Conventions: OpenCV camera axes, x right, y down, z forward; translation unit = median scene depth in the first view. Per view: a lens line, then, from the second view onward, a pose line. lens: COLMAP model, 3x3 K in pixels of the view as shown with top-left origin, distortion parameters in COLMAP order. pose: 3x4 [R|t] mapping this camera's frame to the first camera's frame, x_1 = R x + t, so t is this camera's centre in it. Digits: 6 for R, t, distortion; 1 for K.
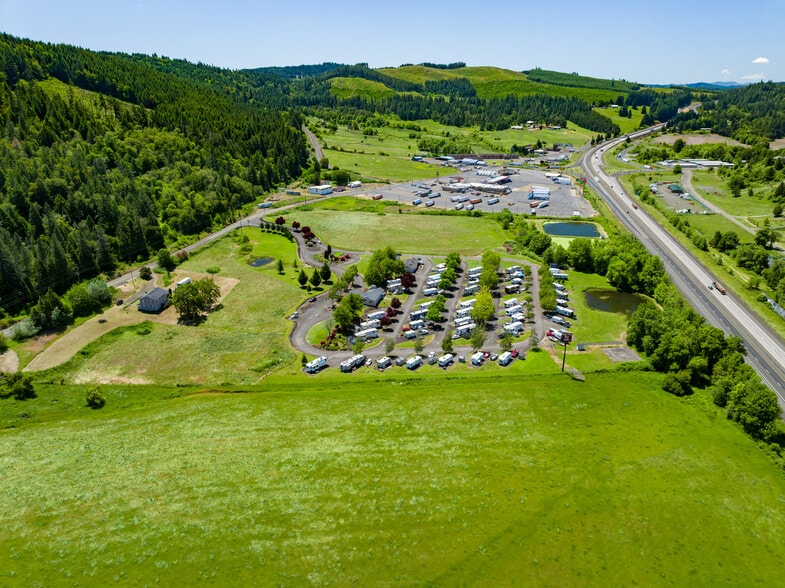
lens RADIAL K [[553.3, 0, 392.5], [0, 553.3, 294.0], [0, 0, 1]] dist [-0.058620, 0.032315]
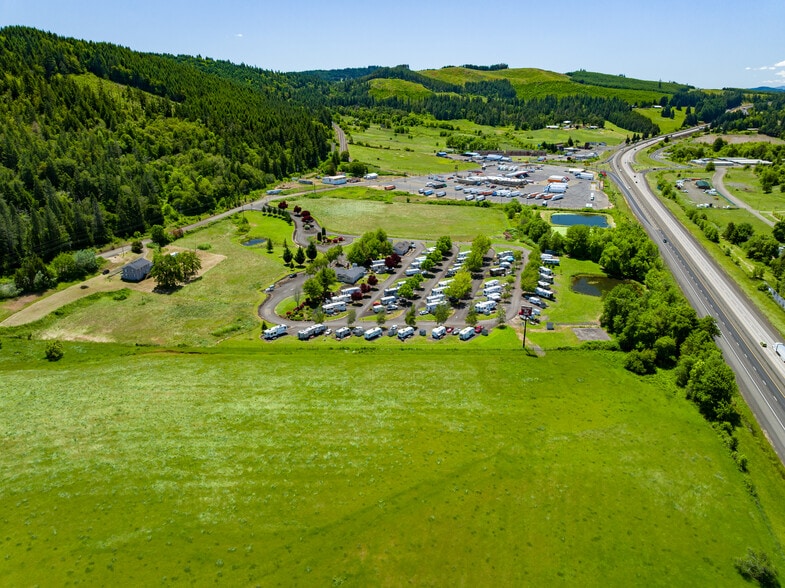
lens RADIAL K [[553.3, 0, 392.5], [0, 553.3, 294.0], [0, 0, 1]] dist [-0.058620, 0.032315]
pose [[0.996538, 0.027152, -0.078577, 0.104221], [-0.027786, 0.999590, -0.006985, 0.040610], [0.078355, 0.009144, 0.996884, 0.006106]]
